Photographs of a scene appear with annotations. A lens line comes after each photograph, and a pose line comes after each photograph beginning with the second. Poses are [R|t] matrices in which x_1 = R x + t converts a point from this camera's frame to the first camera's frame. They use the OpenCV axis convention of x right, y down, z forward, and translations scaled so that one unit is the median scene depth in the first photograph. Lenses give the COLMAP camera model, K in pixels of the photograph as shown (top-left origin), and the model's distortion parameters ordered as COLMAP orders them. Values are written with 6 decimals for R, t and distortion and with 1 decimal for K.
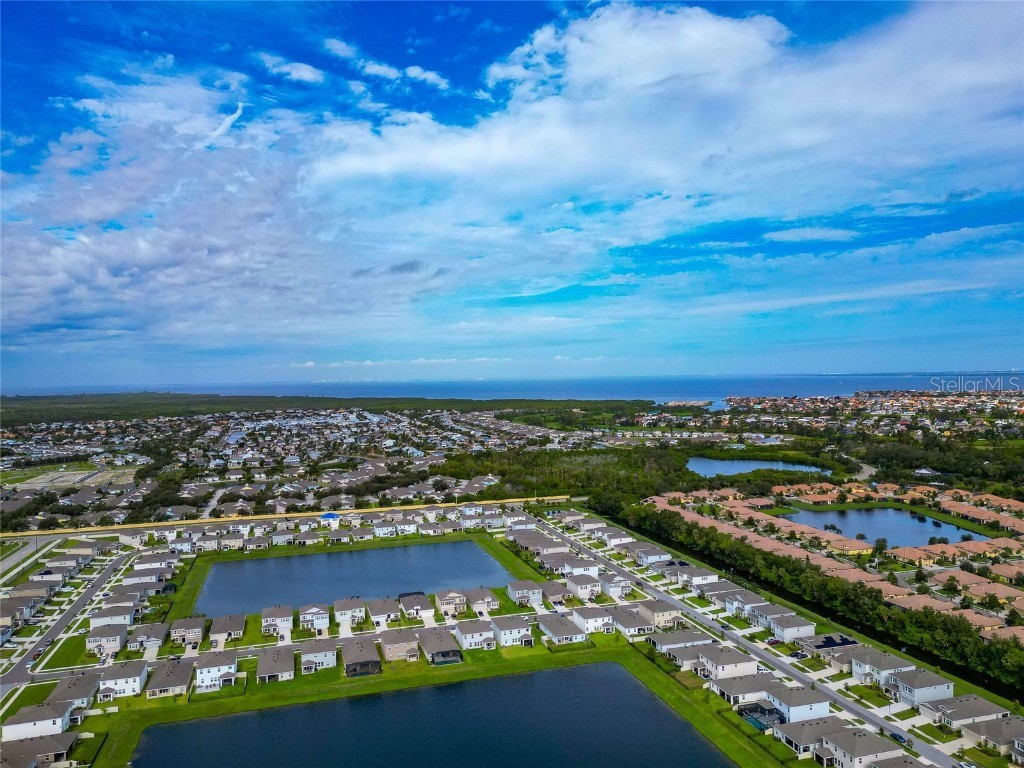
lens RADIAL K [[752.6, 0, 511.5], [0, 752.6, 365.0], [0, 0, 1]] dist [0.064712, -0.058714]
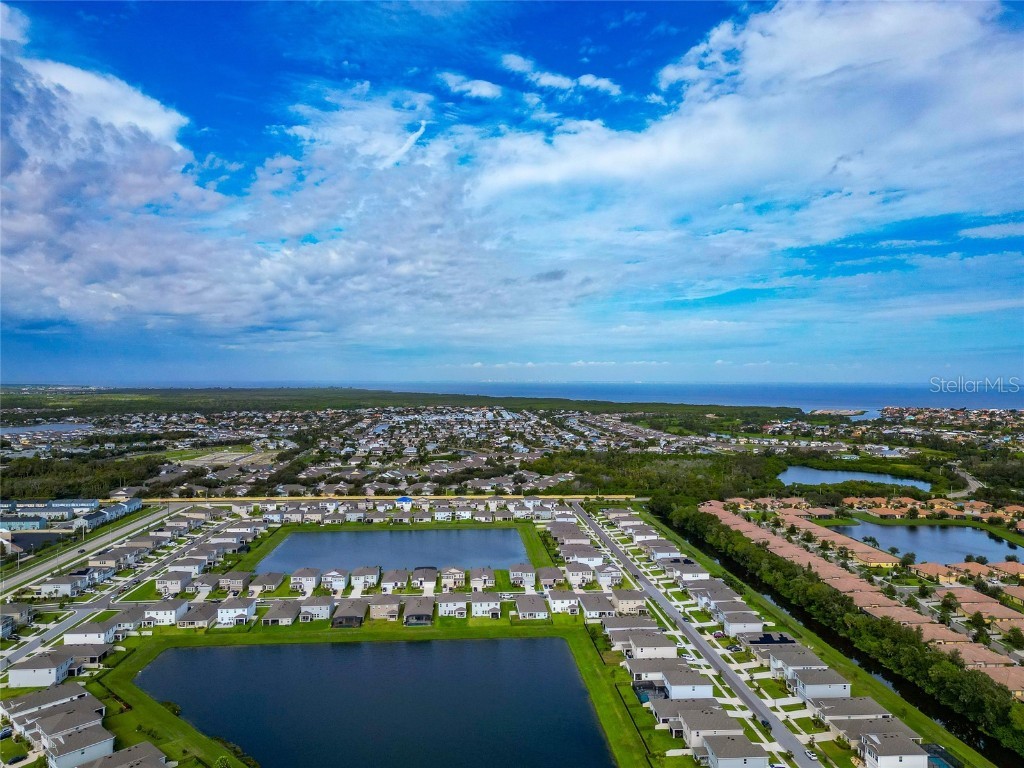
lens RADIAL K [[729.7, 0, 511.2], [0, 729.7, 384.1], [0, 0, 1]] dist [0.076817, -0.079874]
pose [[0.975956, 0.022211, -0.216831, 0.114233], [-0.017217, 0.999542, 0.024897, -0.003521], [0.217285, -0.020565, 0.975892, -0.026672]]
